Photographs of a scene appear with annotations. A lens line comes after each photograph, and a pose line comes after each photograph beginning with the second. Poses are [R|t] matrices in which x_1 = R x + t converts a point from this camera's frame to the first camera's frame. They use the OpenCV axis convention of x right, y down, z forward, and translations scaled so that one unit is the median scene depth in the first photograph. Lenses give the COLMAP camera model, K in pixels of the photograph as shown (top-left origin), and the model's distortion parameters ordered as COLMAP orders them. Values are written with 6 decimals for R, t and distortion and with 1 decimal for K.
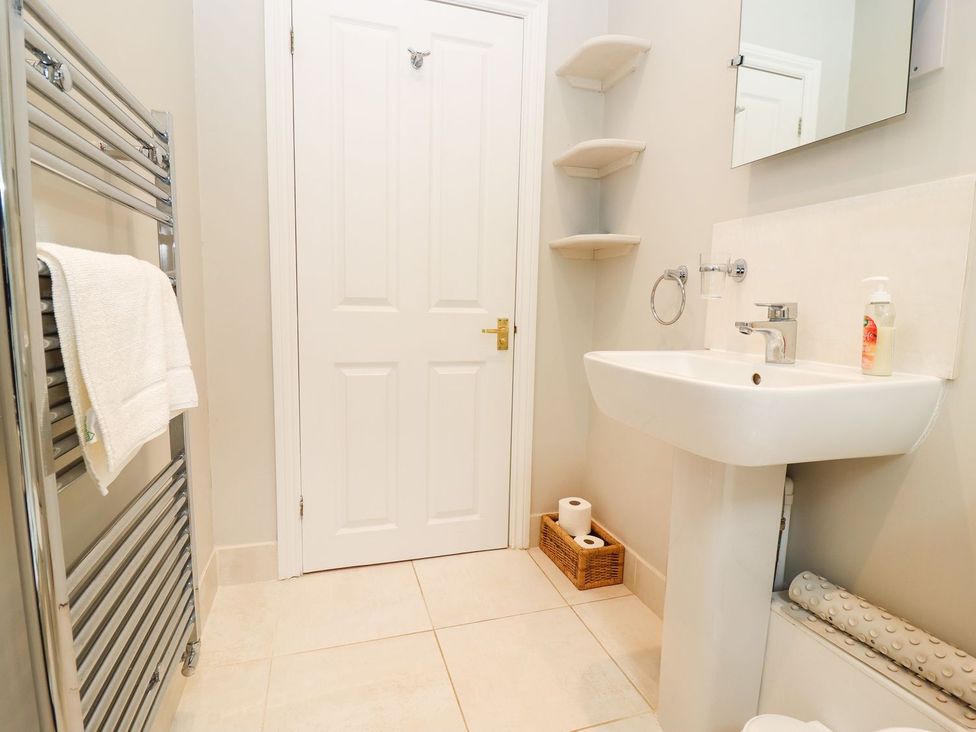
lens RADIAL K [[507.2, 0, 488.0], [0, 507.2, 366.0], [0, 0, 1]] dist [0.004140, -0.018699]
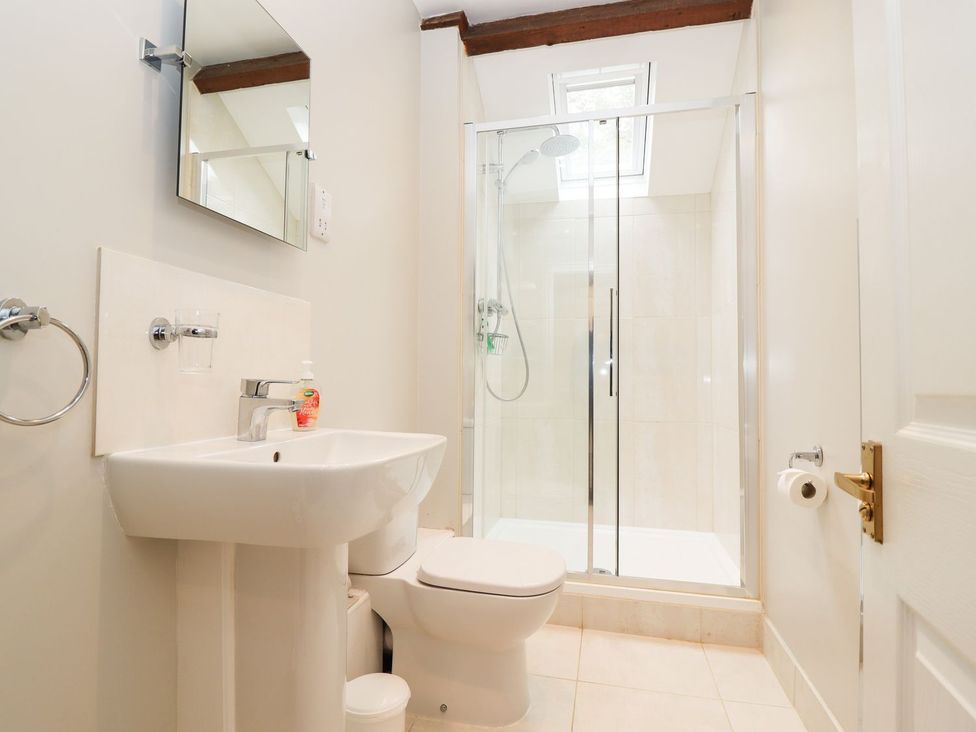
lens RADIAL K [[507.2, 0, 488.0], [0, 507.2, 366.0], [0, 0, 1]] dist [0.004140, -0.018699]
pose [[-0.858383, -0.014540, 0.512803, -0.379168], [0.035089, 0.995593, 0.086964, -0.267589], [-0.511807, 0.092642, -0.854091, 1.953780]]
